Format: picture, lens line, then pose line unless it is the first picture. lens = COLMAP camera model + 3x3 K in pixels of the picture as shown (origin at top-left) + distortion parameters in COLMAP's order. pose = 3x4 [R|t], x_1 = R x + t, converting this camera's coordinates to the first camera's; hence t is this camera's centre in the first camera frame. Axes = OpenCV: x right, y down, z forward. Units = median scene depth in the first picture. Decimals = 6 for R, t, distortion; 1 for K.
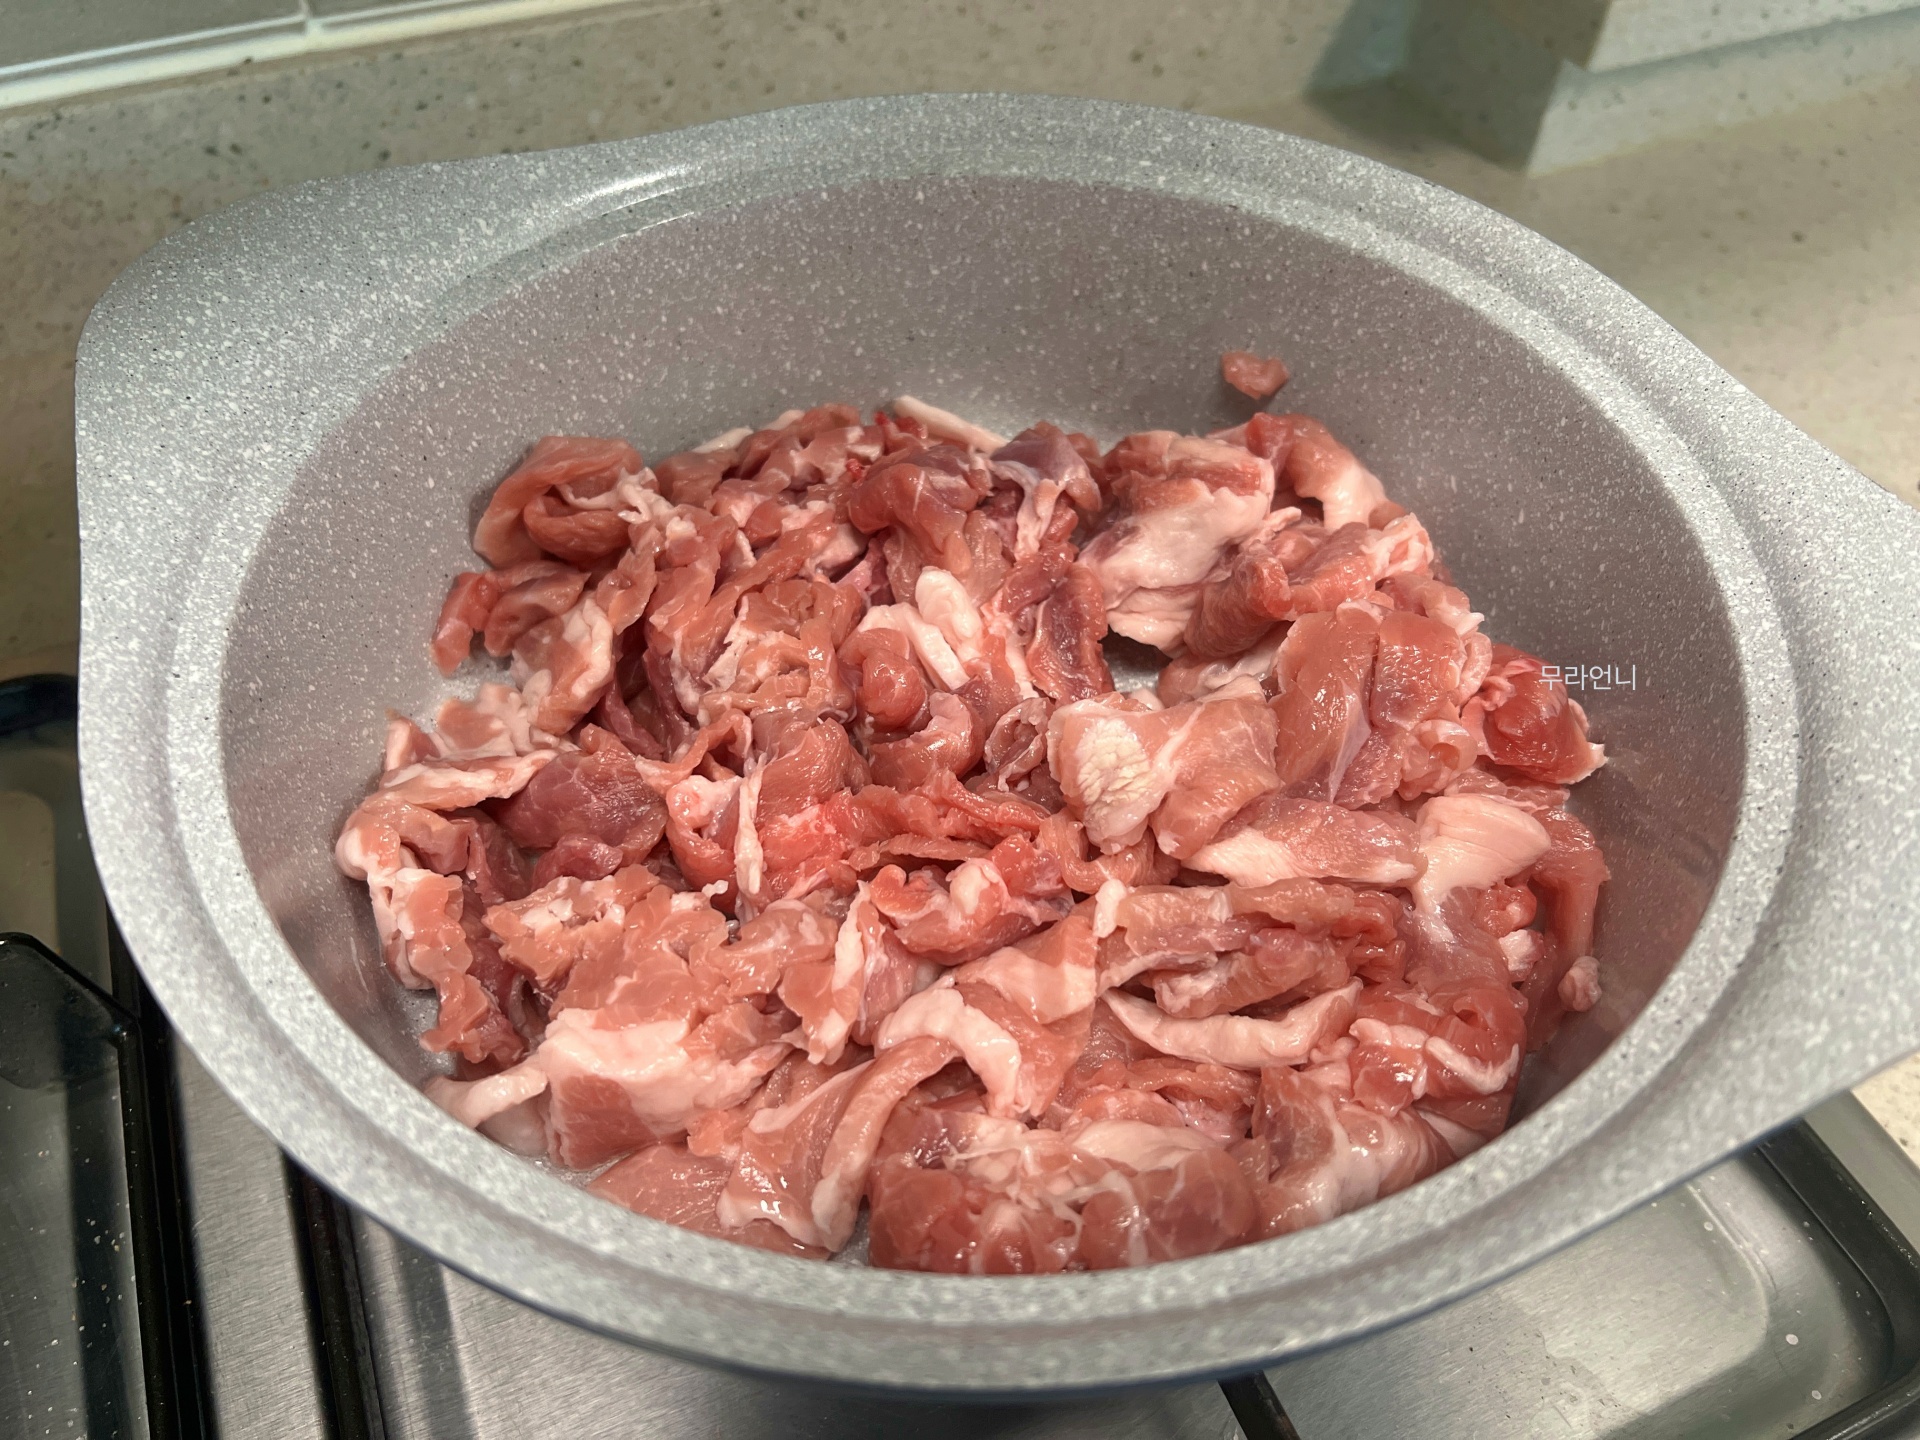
lens RADIAL K [[1492.1, 0, 960.0], [0, 1492.1, 720.0], [0, 0, 1]] dist [0.000812, 0.009345]
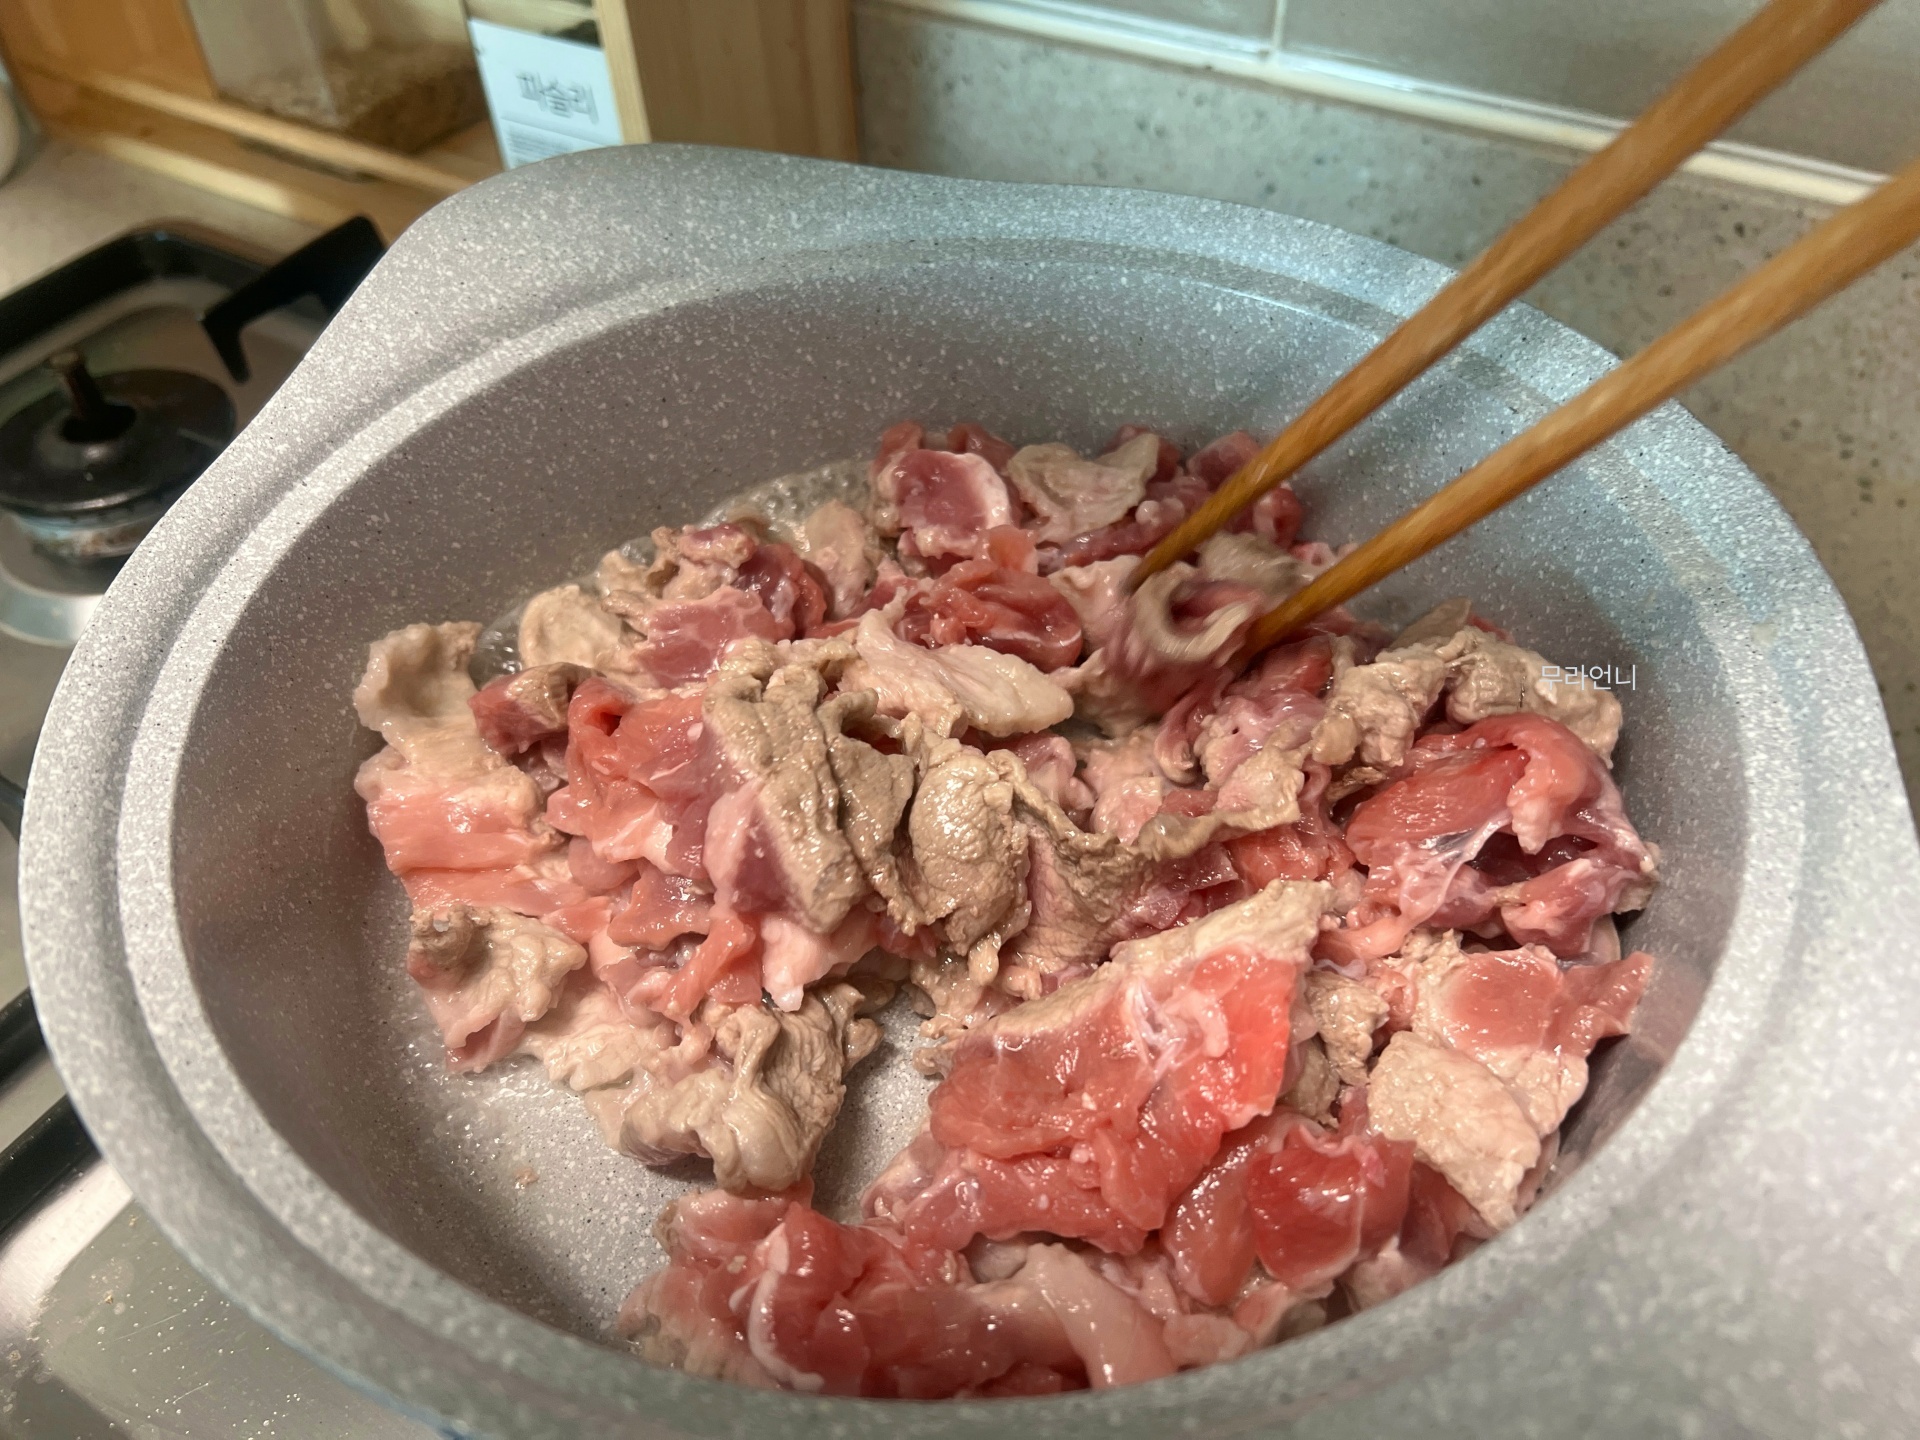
lens RADIAL K [[1489.4, 0, 960.4], [0, 1489.4, 738.9], [0, 0, 1]] dist [0.000996, 0.002153]
pose [[0.829056, 0.382991, -0.407411, 0.424328], [-0.398835, 0.915701, 0.049211, -0.097738], [0.391914, 0.121691, 0.911918, 0.115938]]
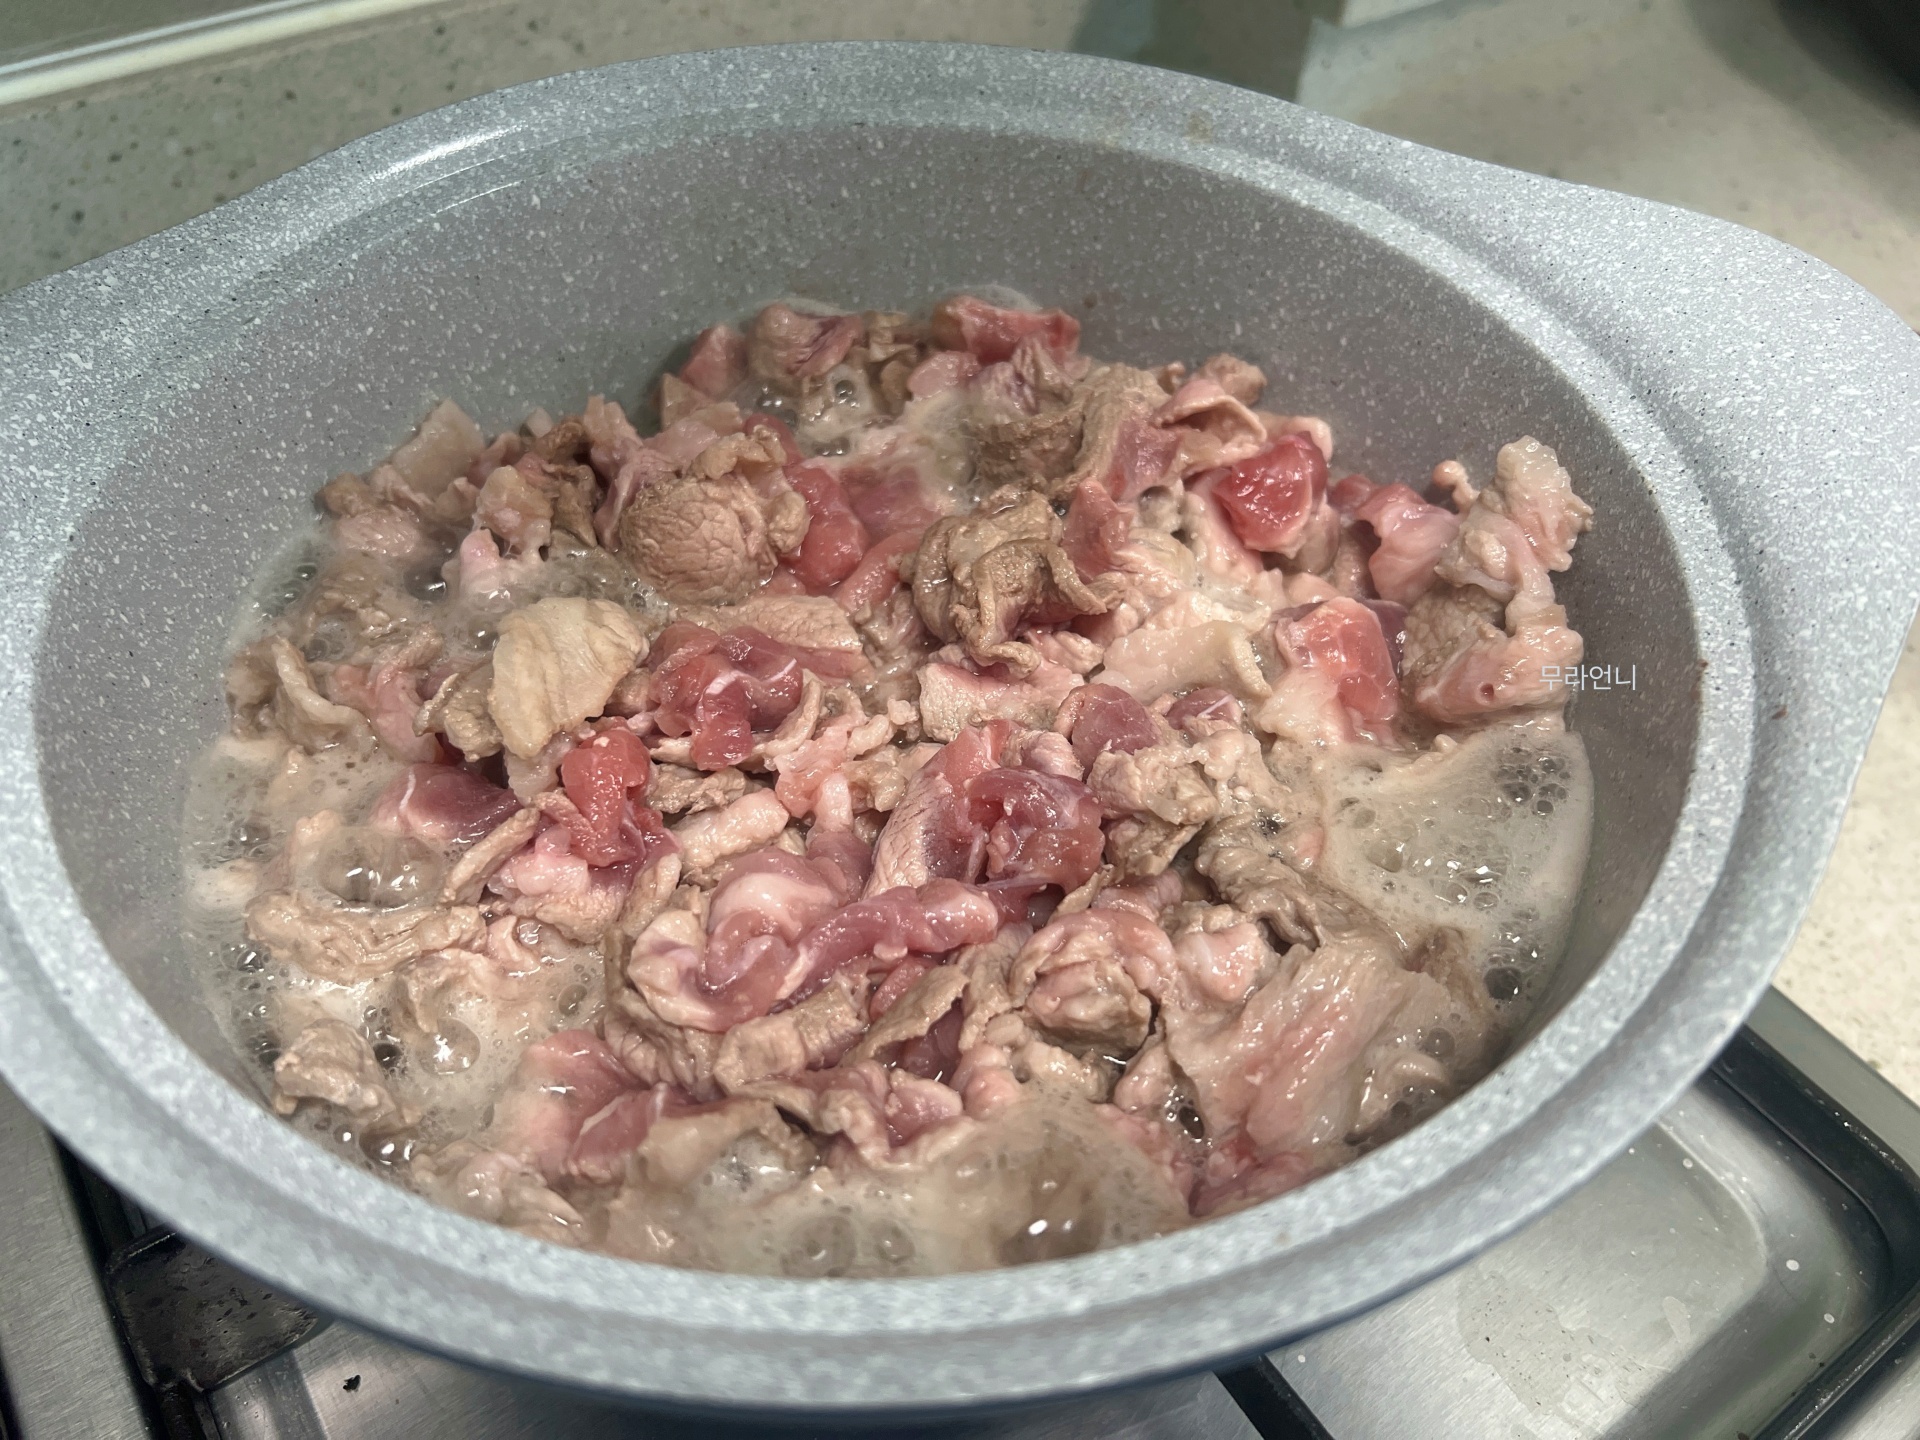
lens RADIAL K [[1492.1, 0, 960.0], [0, 1492.1, 720.0], [0, 0, 1]] dist [0.000812, 0.009345]
pose [[0.855509, -0.380749, 0.350905, -0.308622], [0.384050, 0.921149, 0.063176, -0.026912], [-0.347290, 0.080717, 0.934278, 0.121298]]
